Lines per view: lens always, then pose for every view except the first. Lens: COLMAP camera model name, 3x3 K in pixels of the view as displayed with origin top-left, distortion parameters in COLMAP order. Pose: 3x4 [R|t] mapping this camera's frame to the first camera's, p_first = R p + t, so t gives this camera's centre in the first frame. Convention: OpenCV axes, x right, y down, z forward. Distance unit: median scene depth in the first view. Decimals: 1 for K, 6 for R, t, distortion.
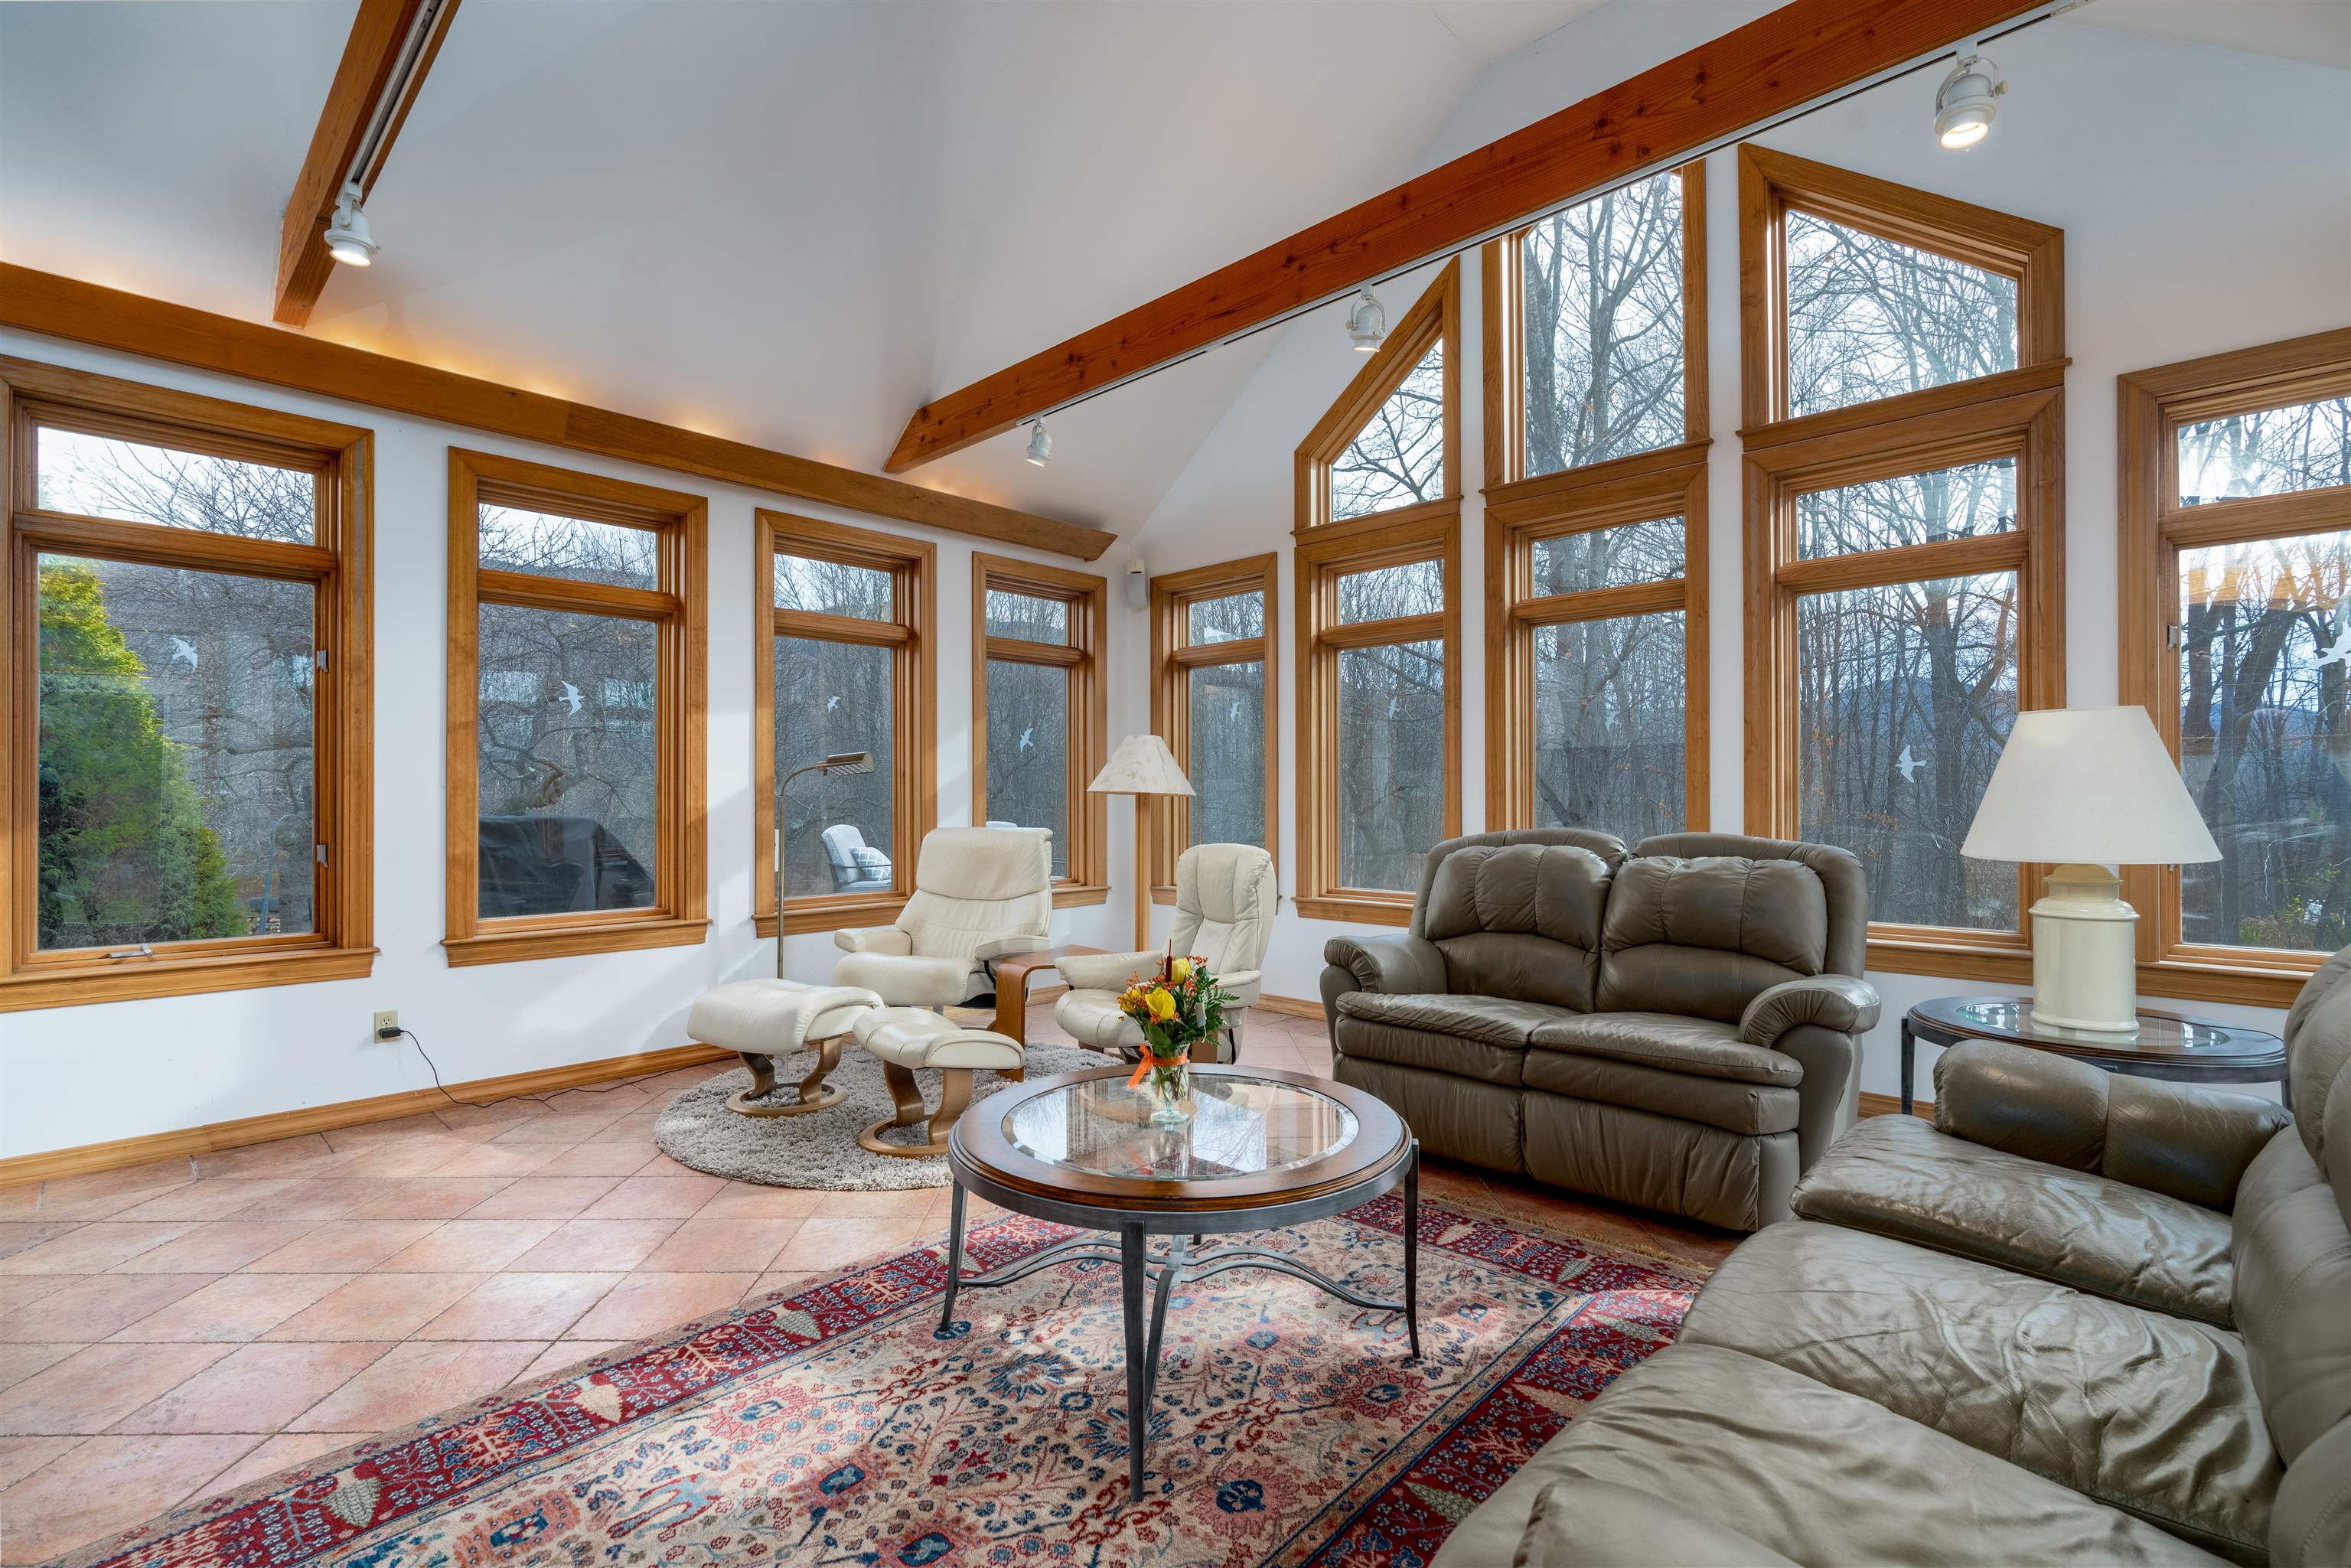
lens RADIAL K [[1076.6, 0, 1183.5], [0, 1076.6, 793.5], [0, 0, 1]] dist [-0.009820, 0.001893]
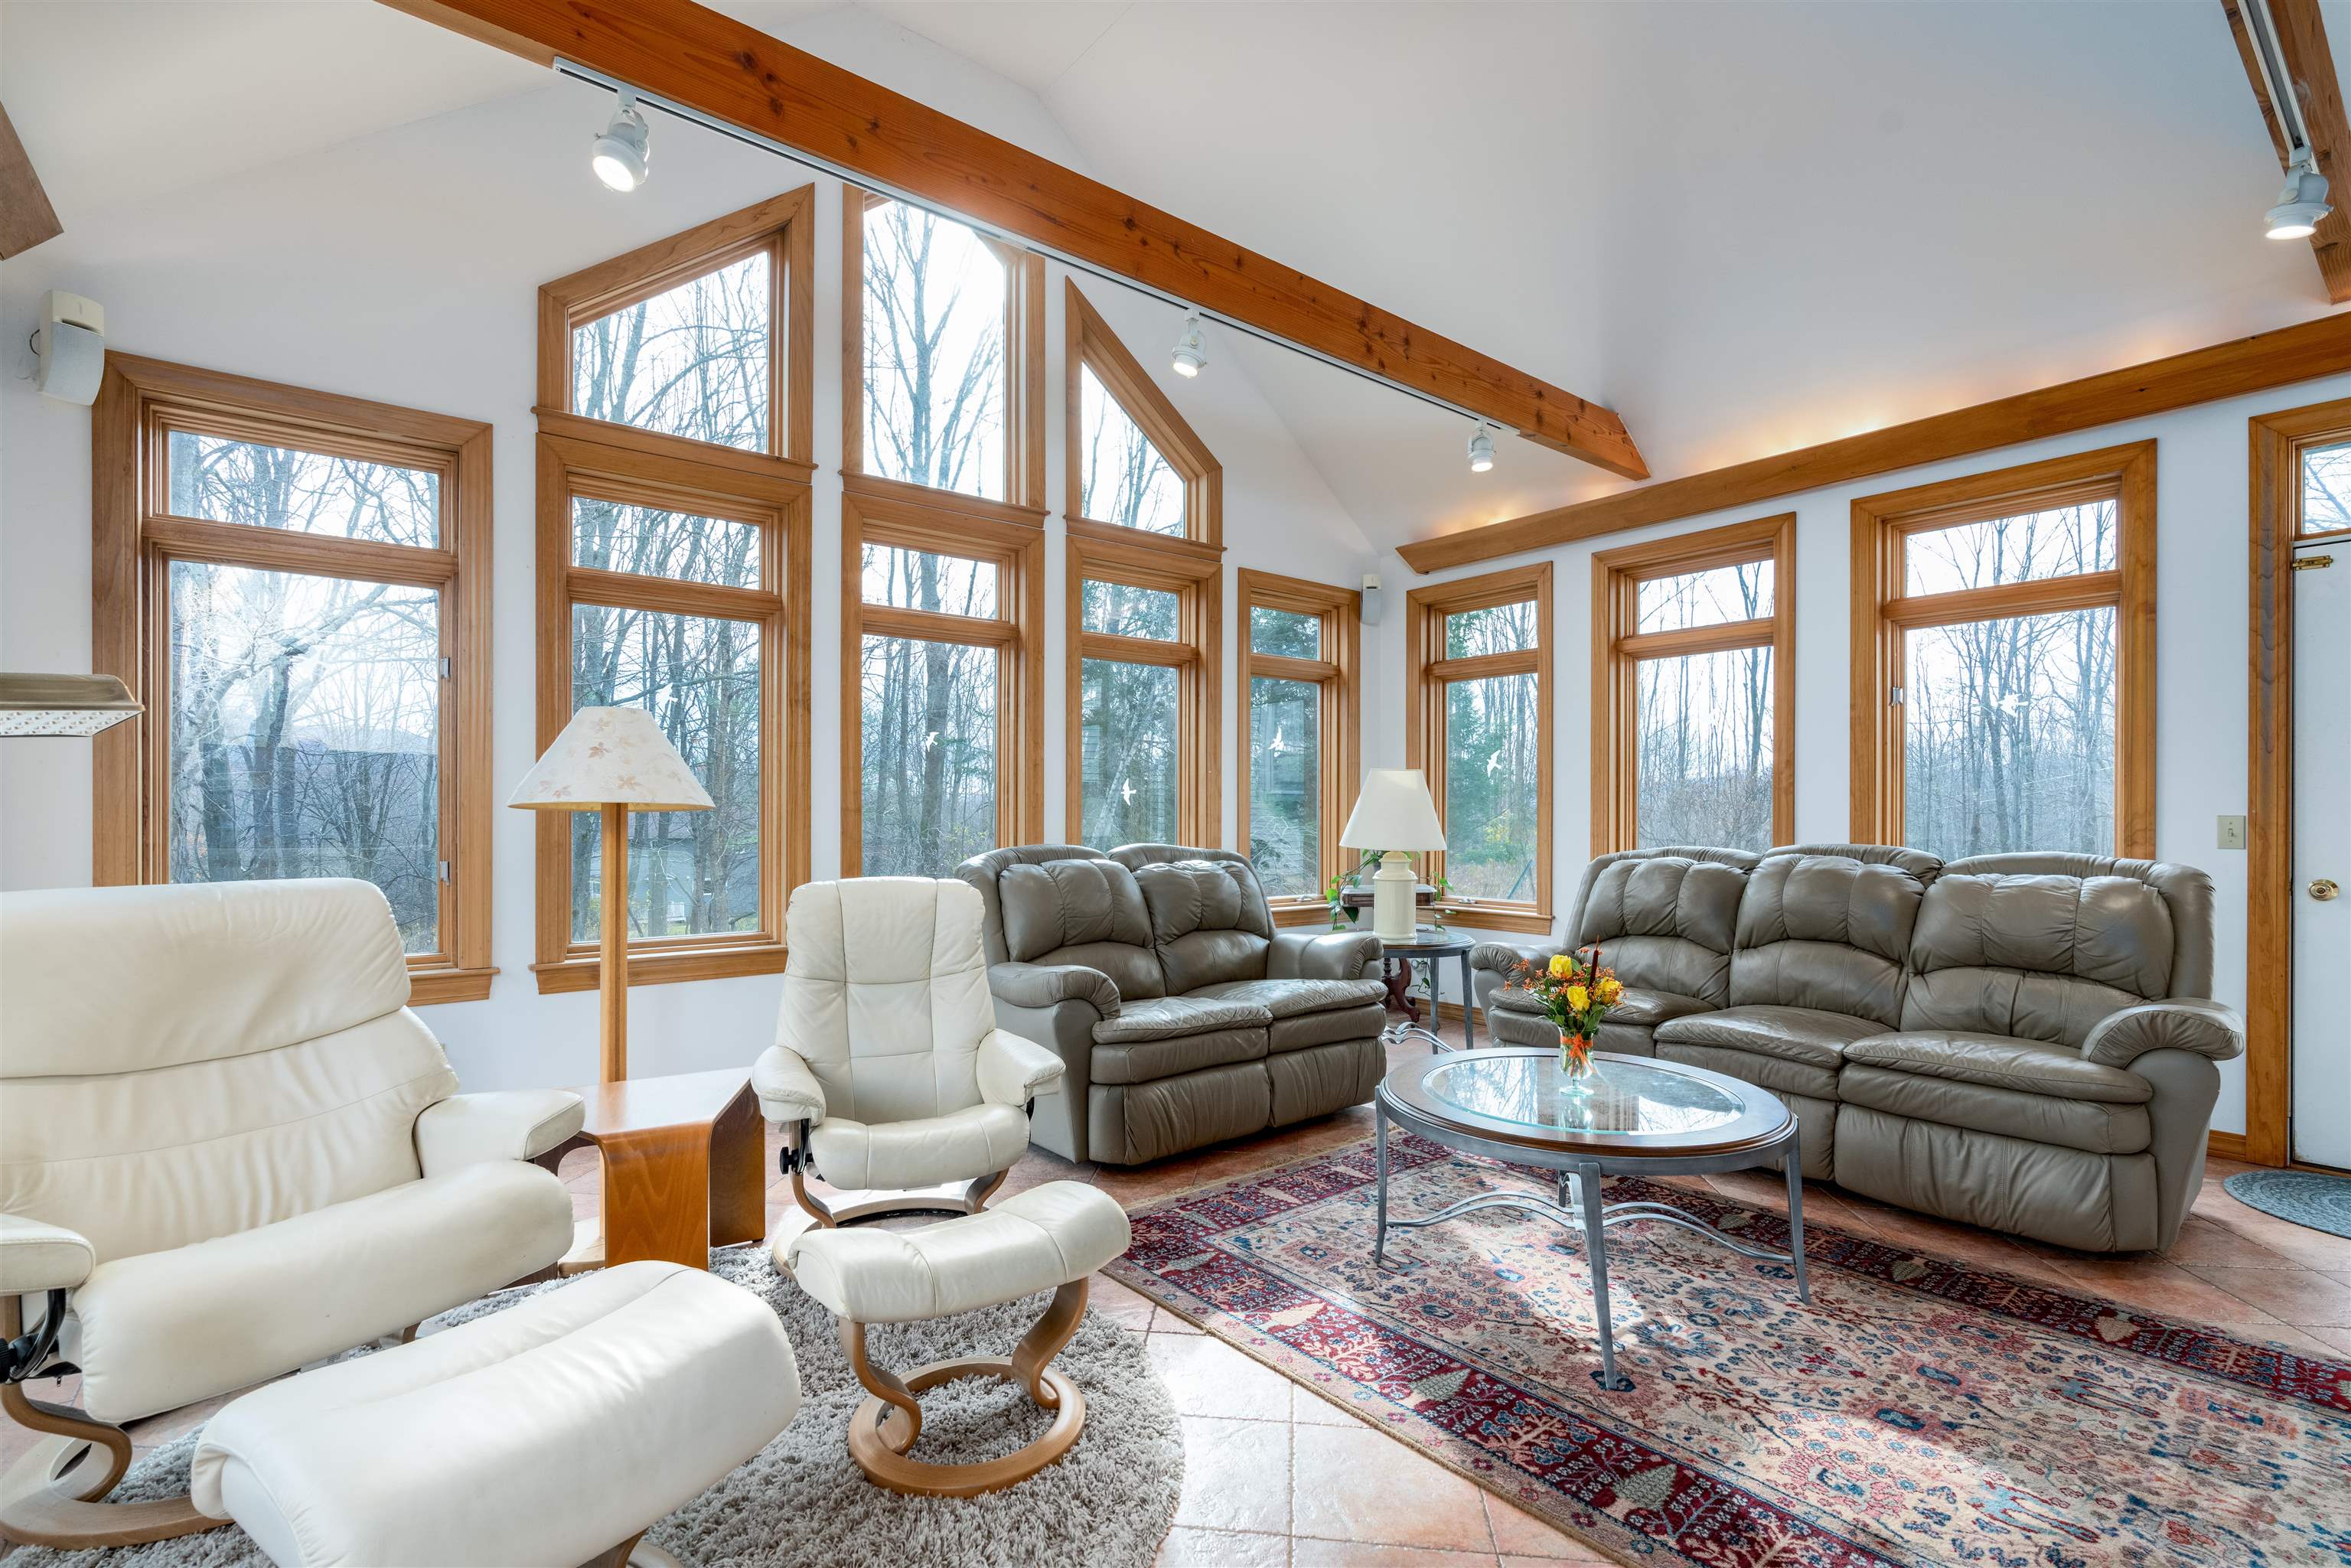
lens RADIAL K [[1076.6, 0, 1190.9], [0, 1076.6, 812.3], [0, 0, 1]] dist [-0.009820, 0.001893]
pose [[0.114683, 0.005534, 0.993387, -1.057265], [-0.006009, 0.999970, -0.004877, 0.008799], [-0.993384, -0.005410, 0.114713, 1.120400]]
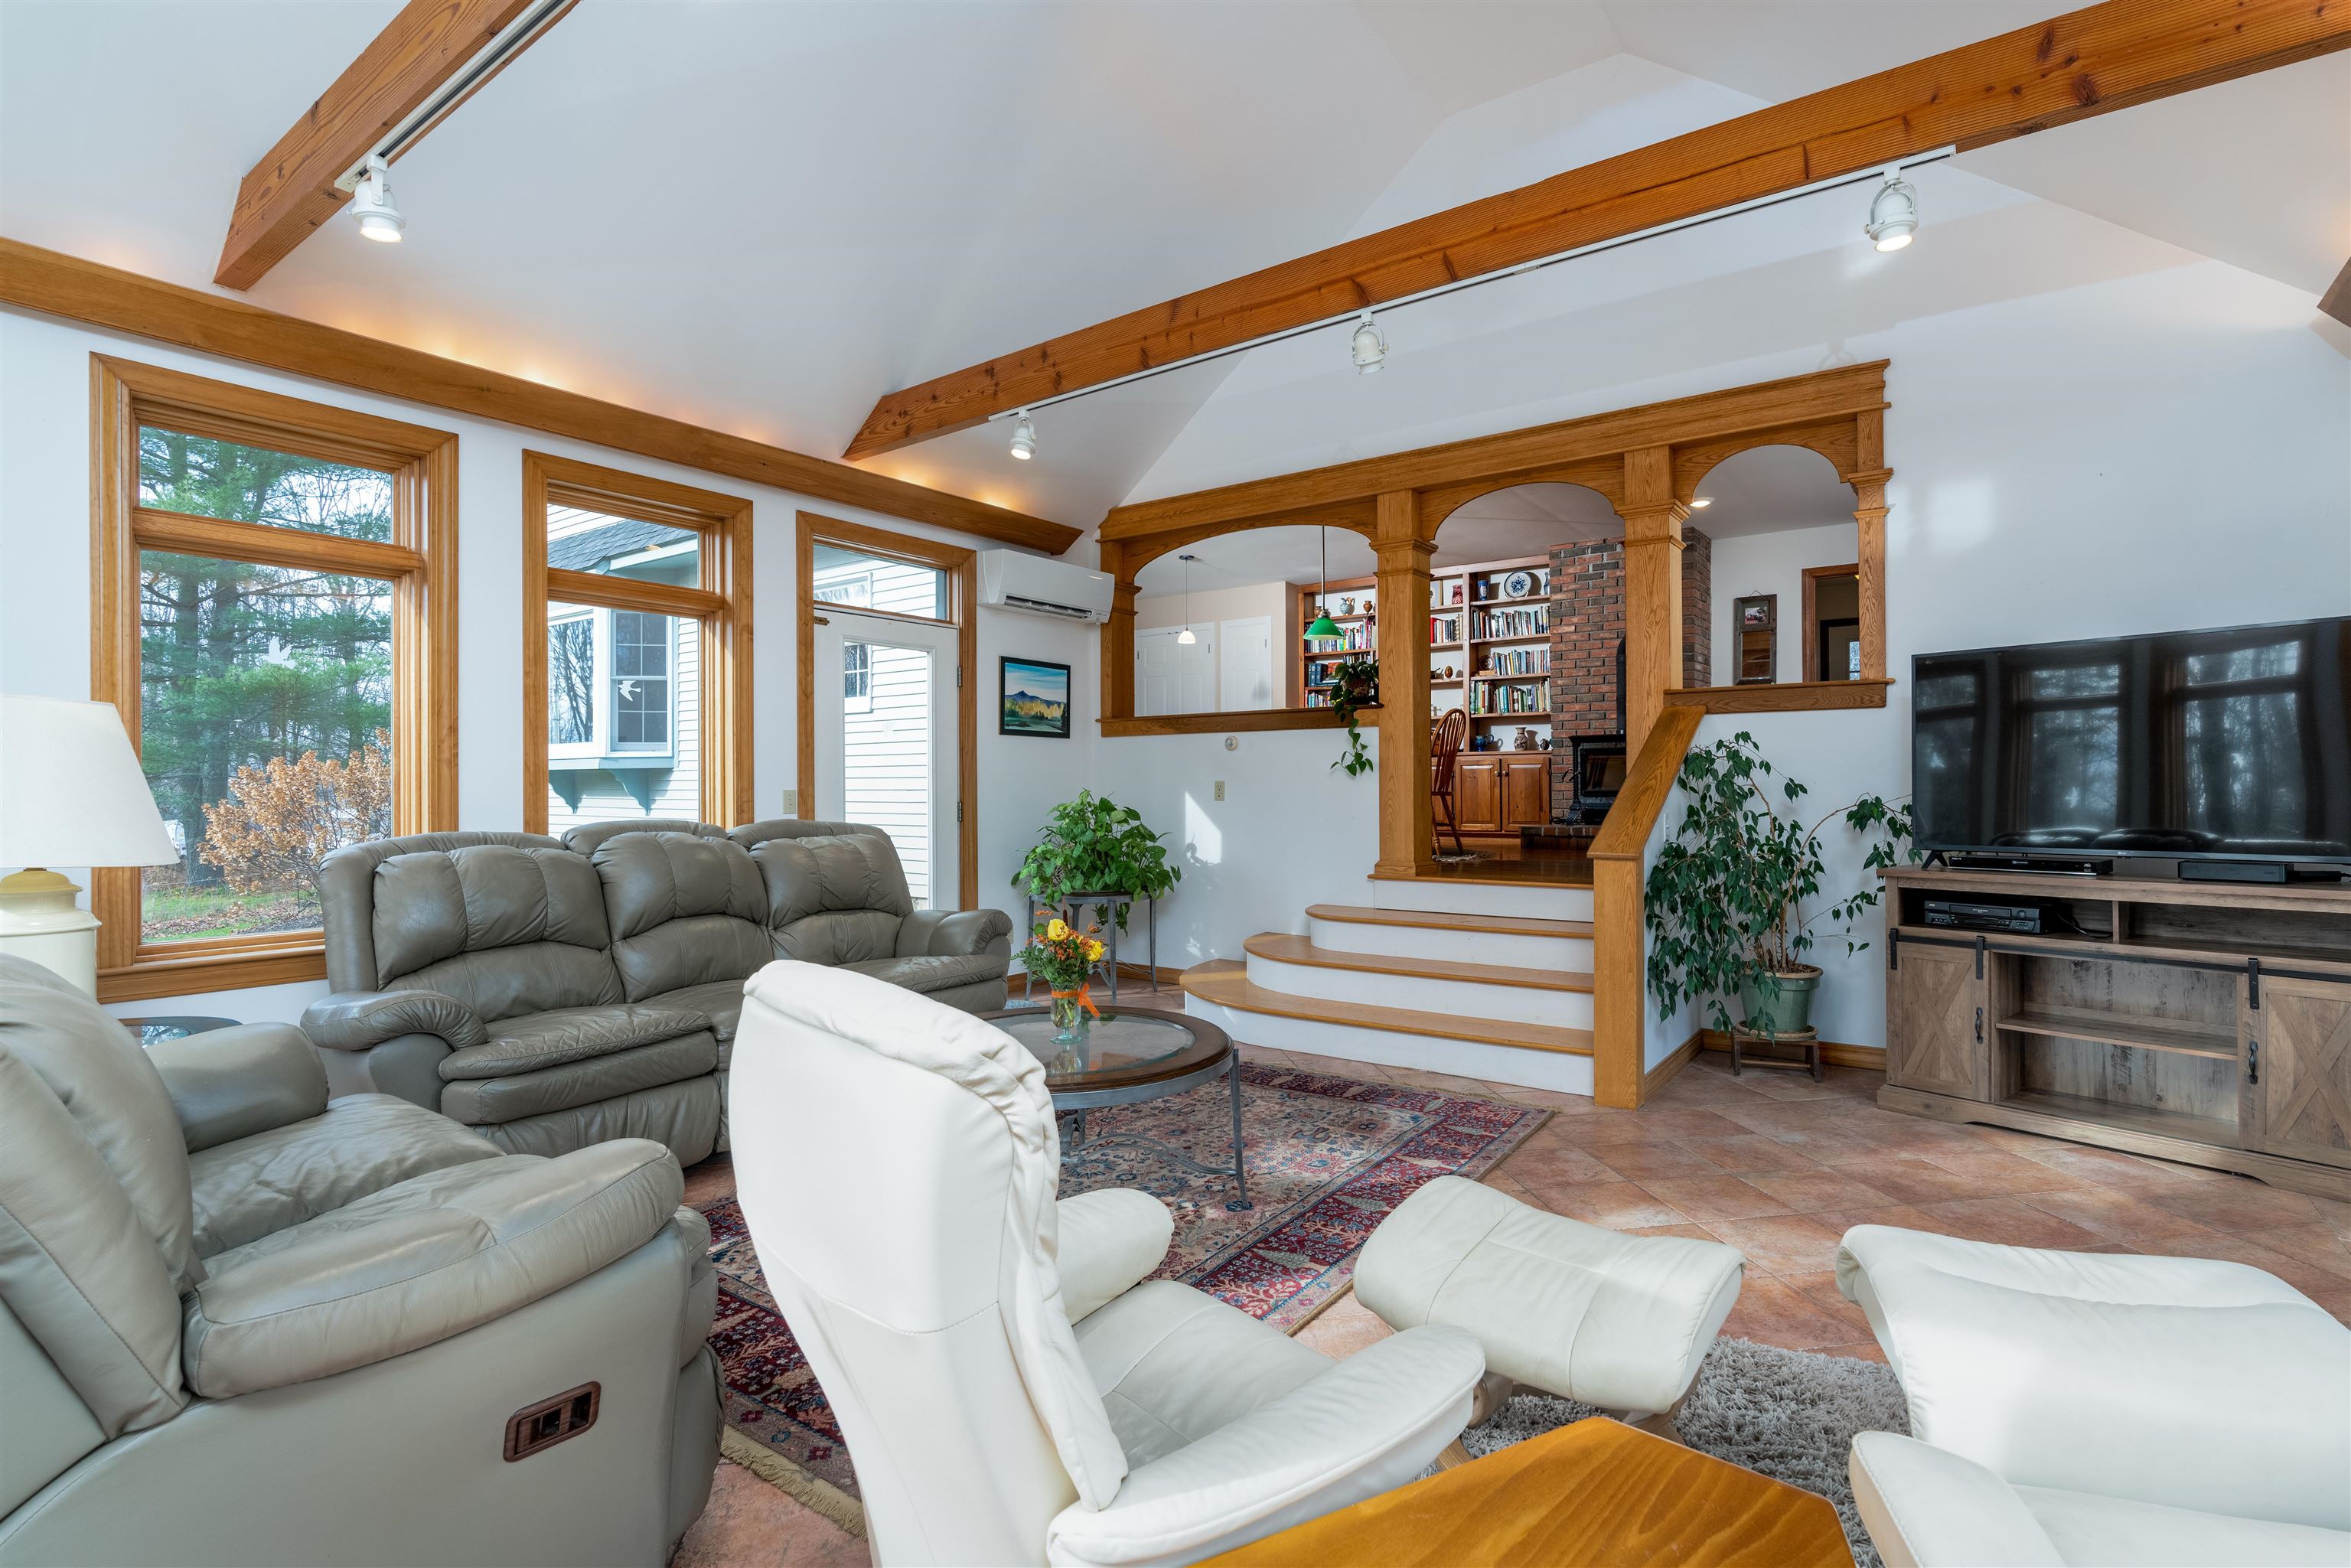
lens RADIAL K [[1076.6, 0, 1261.3], [0, 1076.6, 782.9], [0, 0, 1]] dist [-0.009820, 0.001893]
pose [[-0.984701, 0.004983, -0.174179, -0.017086], [0.005688, 0.999978, -0.003550, -0.002707], [0.174157, -0.004487, -0.984708, 2.022201]]
